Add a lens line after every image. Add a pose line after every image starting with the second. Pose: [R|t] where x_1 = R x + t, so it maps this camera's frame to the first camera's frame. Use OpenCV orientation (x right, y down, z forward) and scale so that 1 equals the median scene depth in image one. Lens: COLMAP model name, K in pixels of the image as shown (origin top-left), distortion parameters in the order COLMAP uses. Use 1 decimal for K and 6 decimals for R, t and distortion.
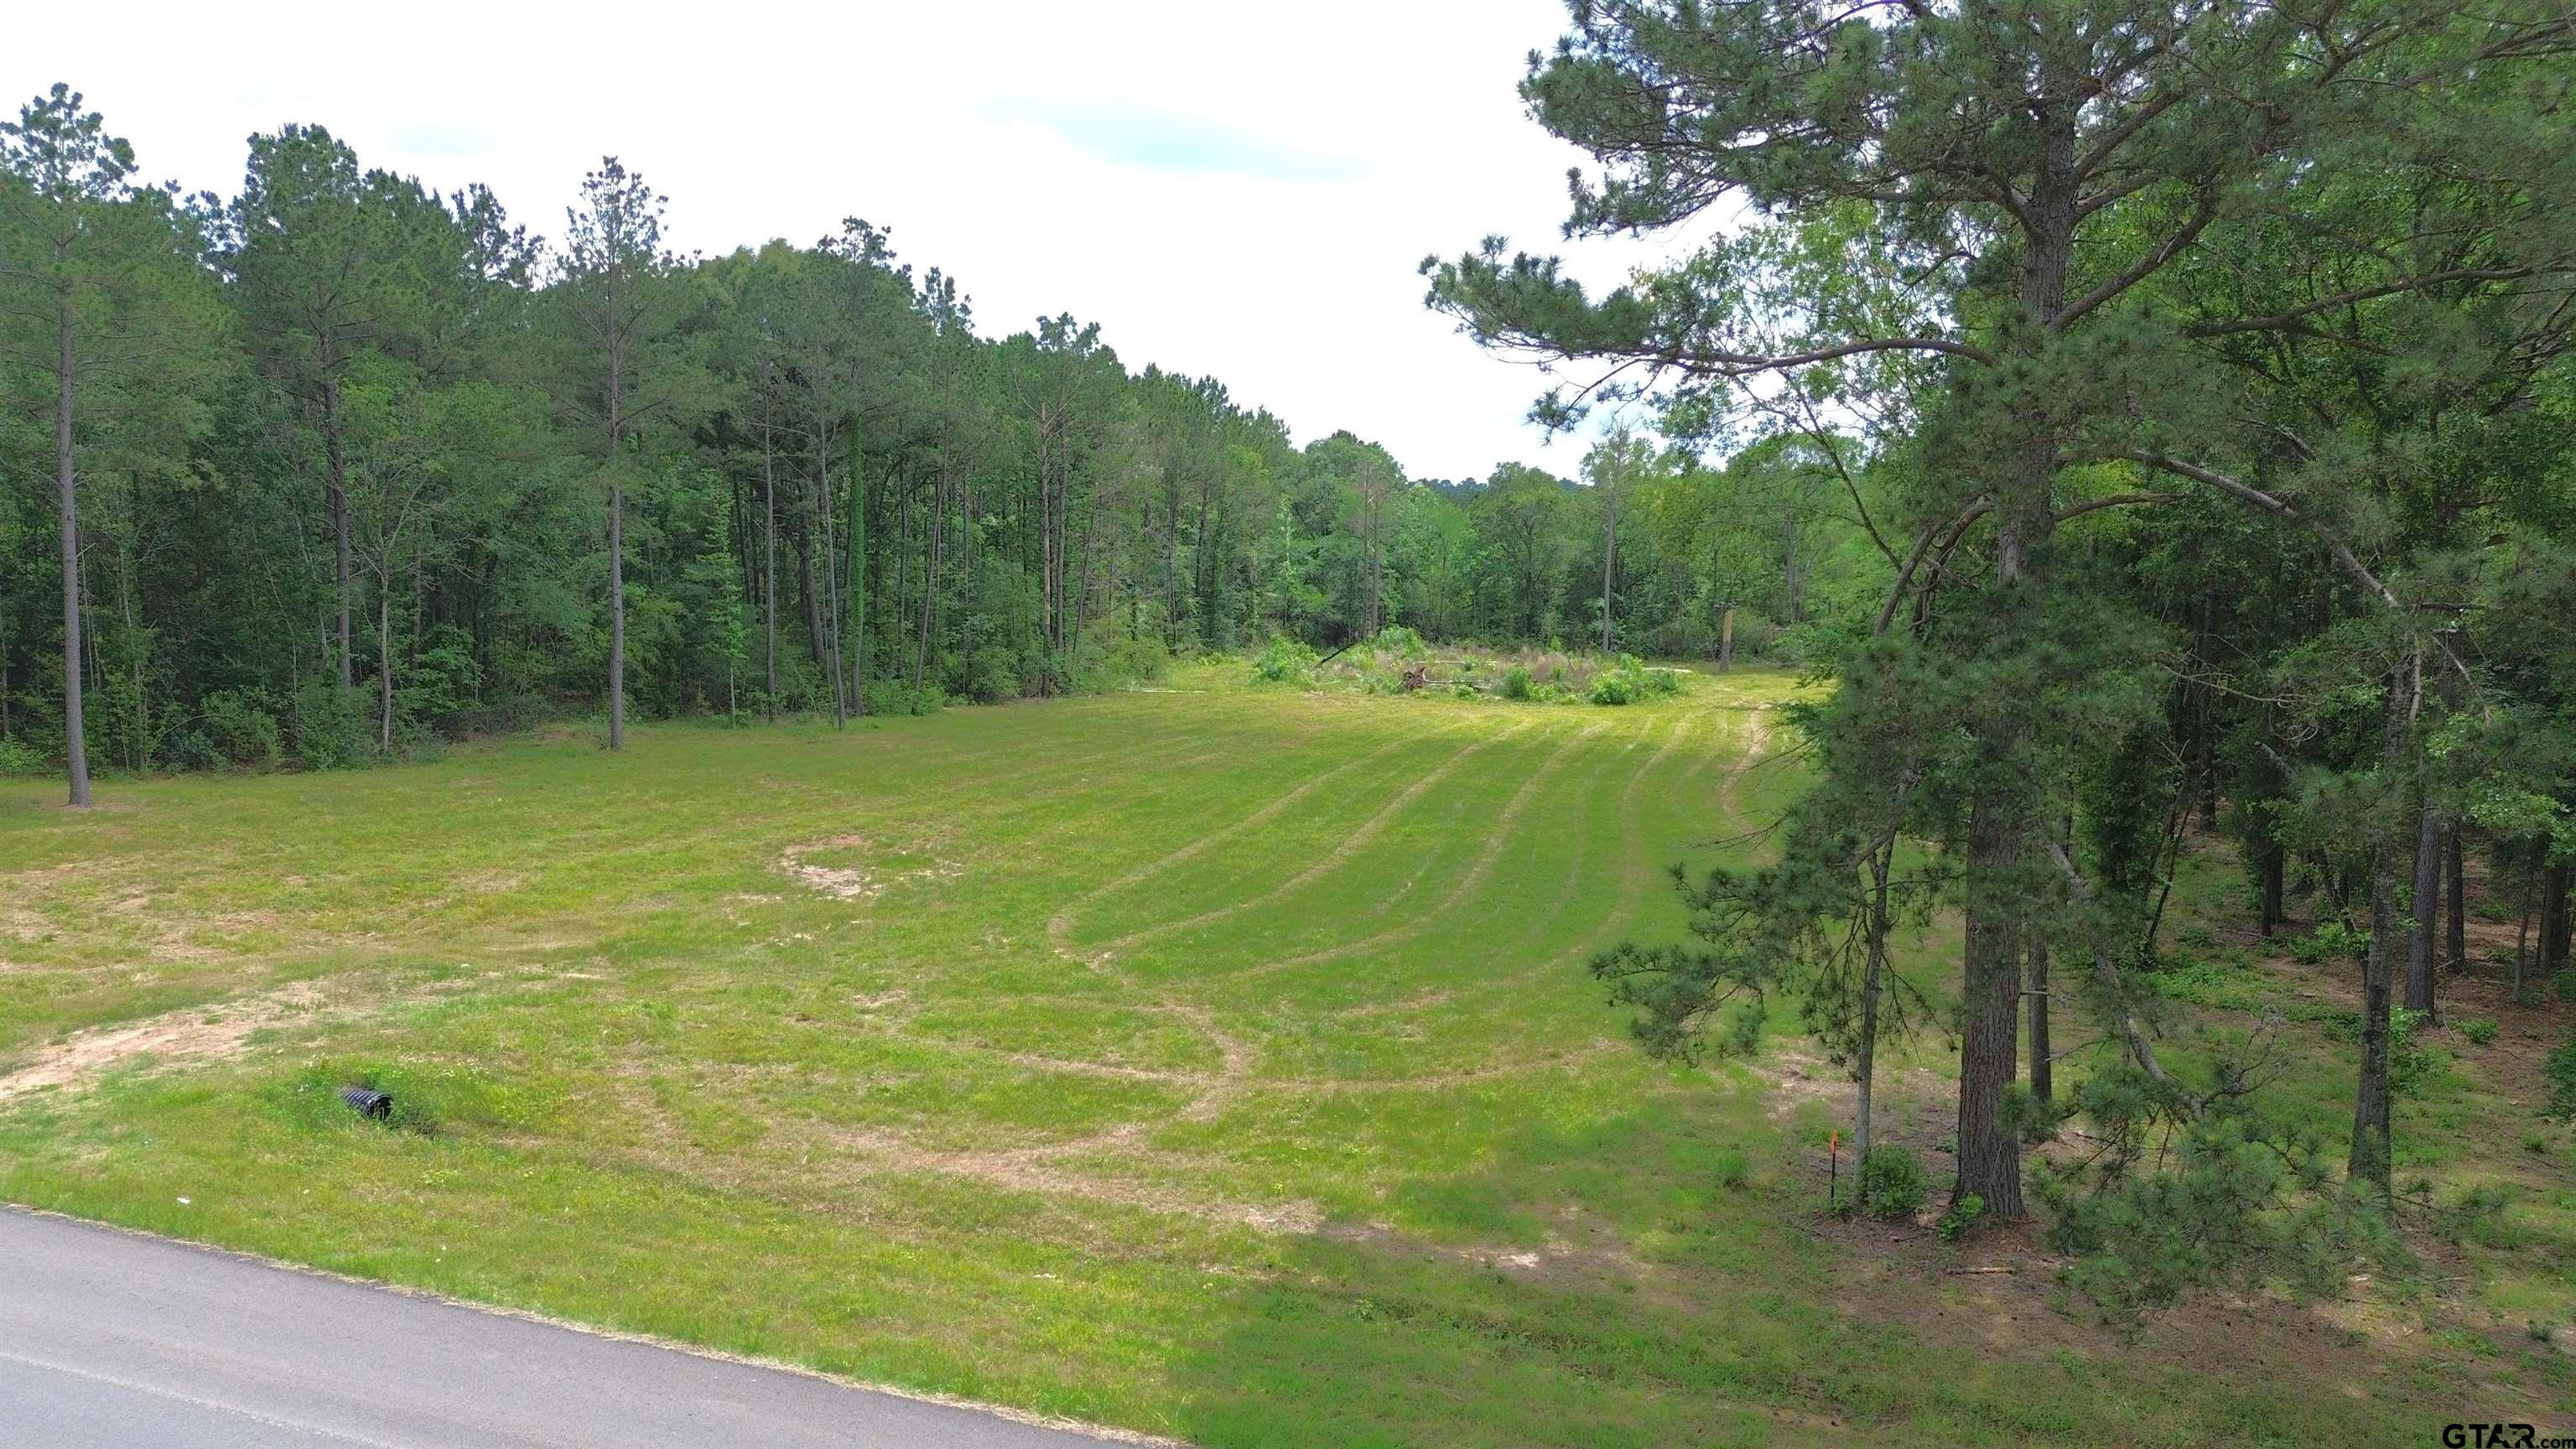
lens RADIAL K [[1798.9, 0, 1297.0], [0, 1798.9, 728.8], [0, 0, 1]] dist [0.063467, -0.040824]
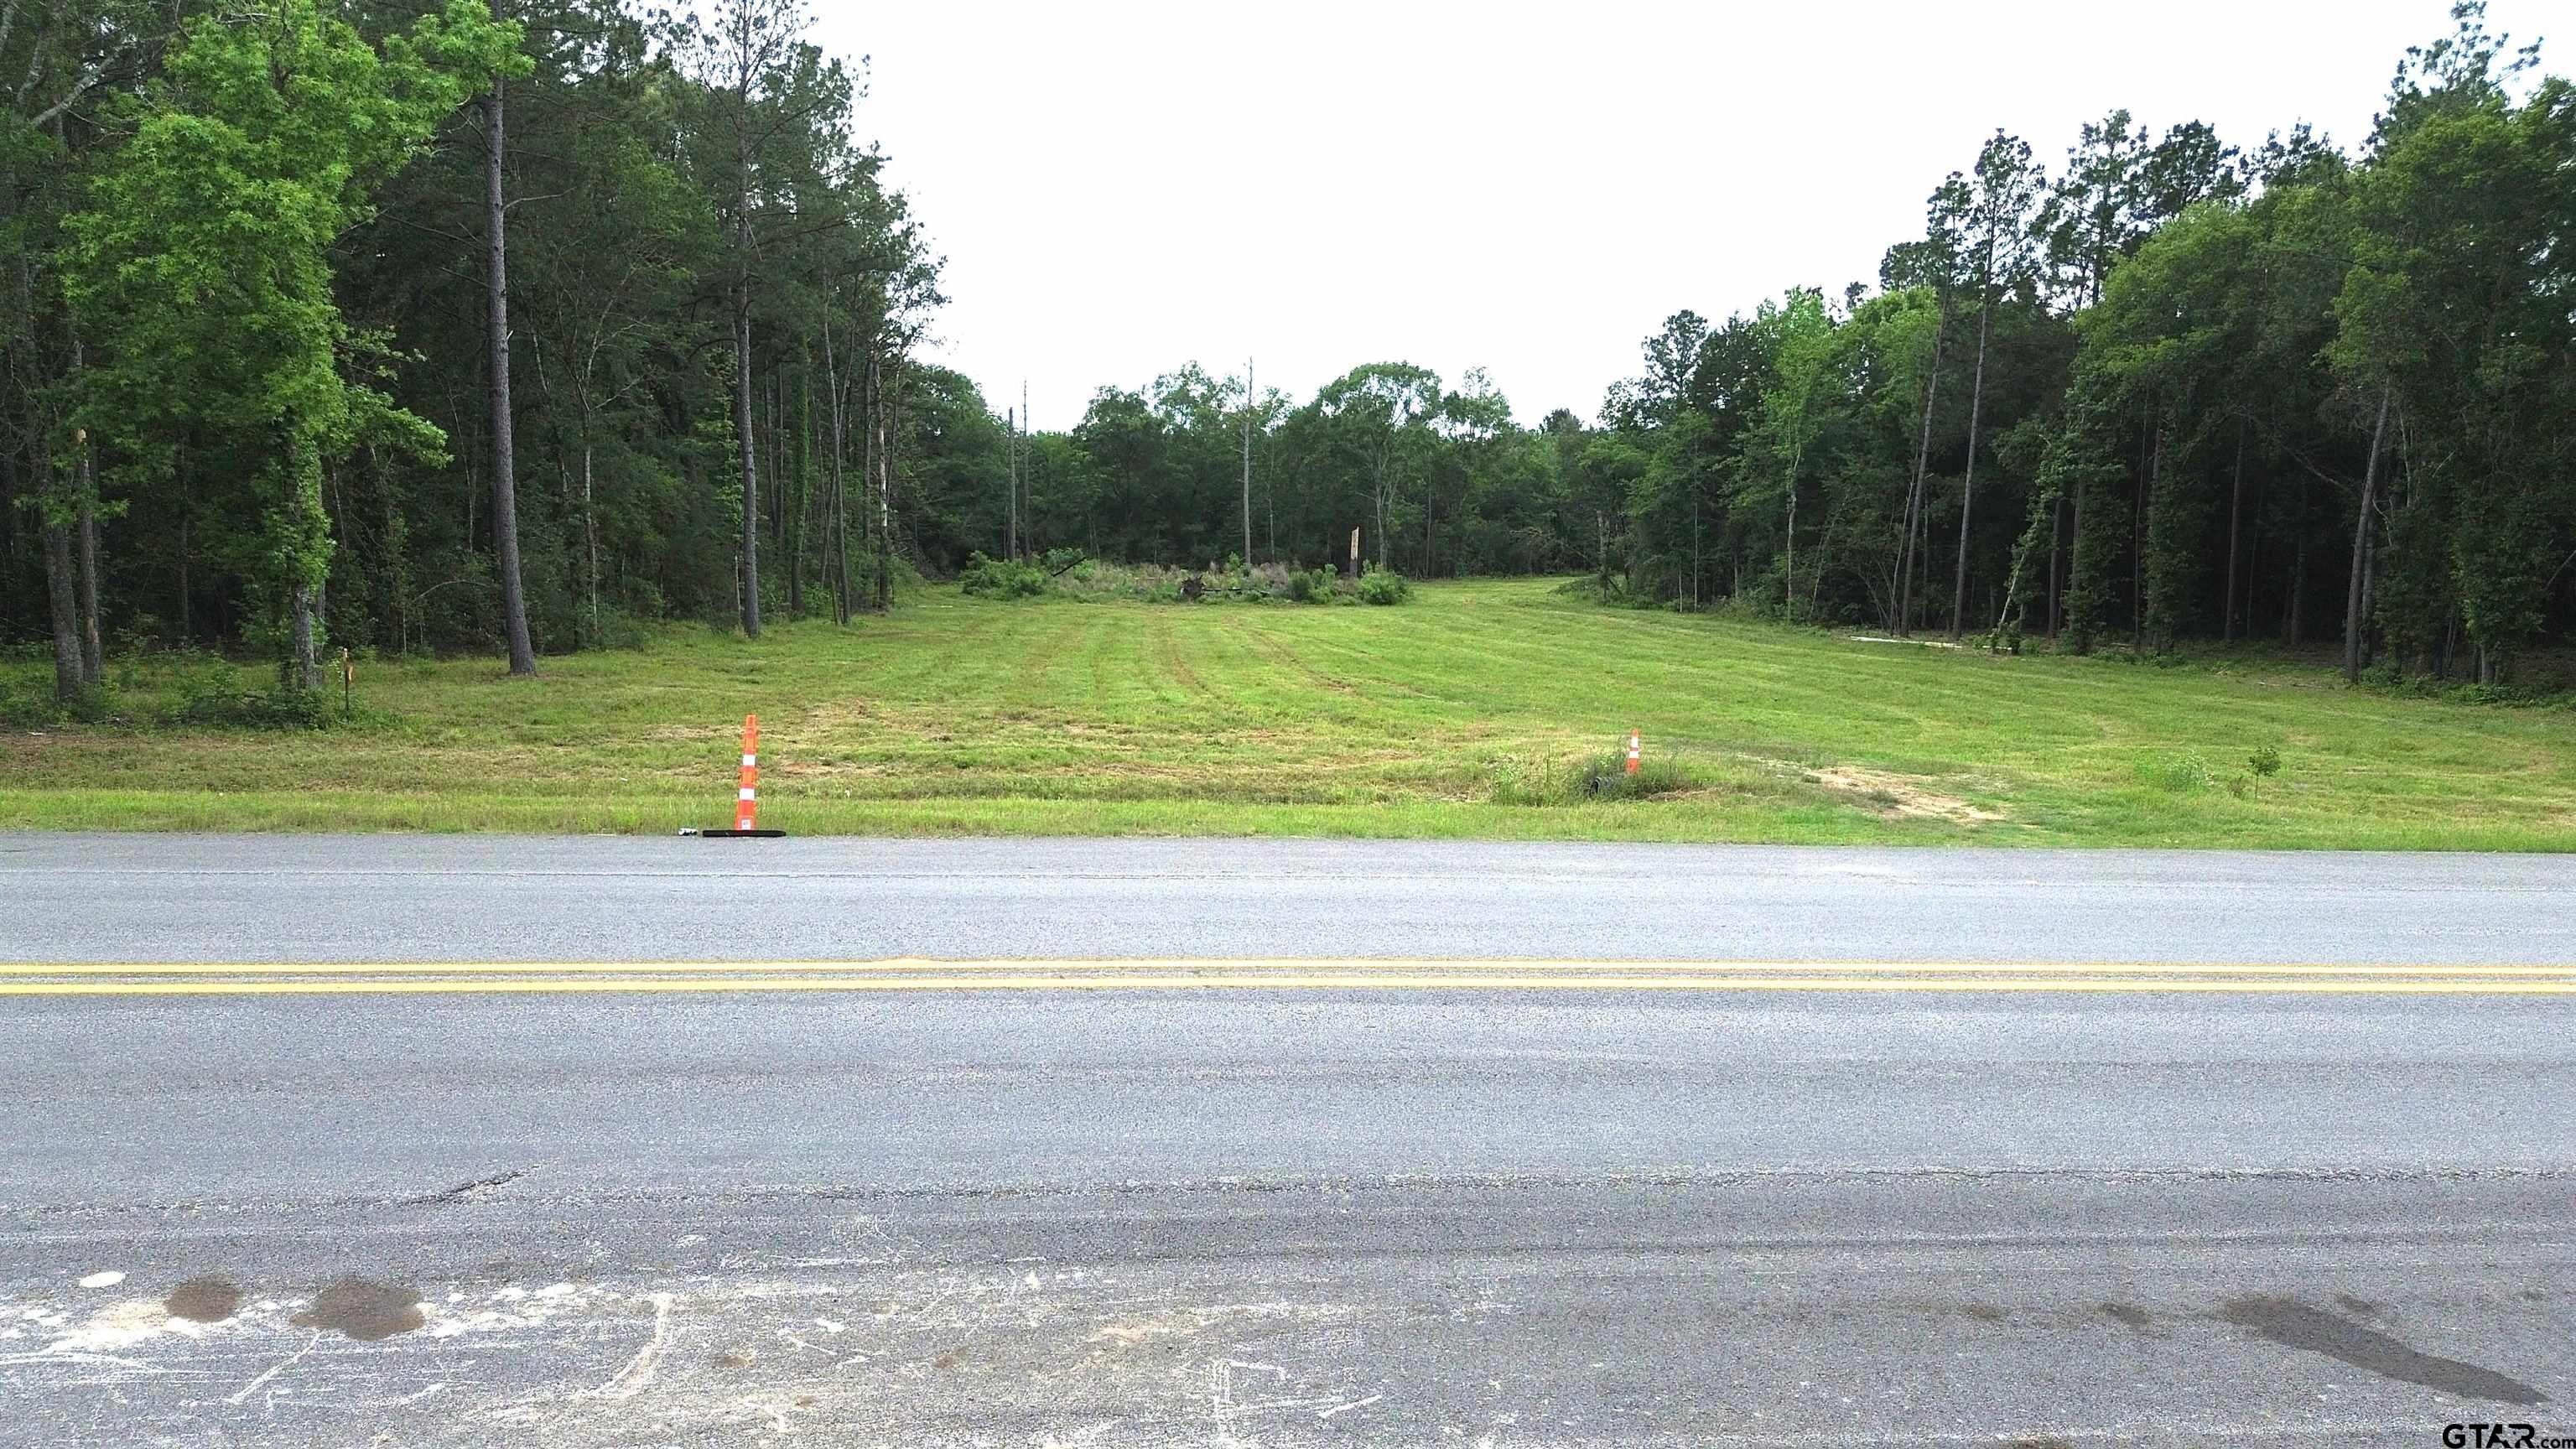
lens RADIAL K [[1798.9, 0, 1297.0], [0, 1798.9, 728.8], [0, 0, 1]] dist [0.063467, -0.040824]
pose [[0.901074, -0.058720, 0.429671, -0.348229], [0.052034, 0.998272, 0.027305, 0.029686], [-0.430531, -0.002246, 0.902573, 0.086675]]
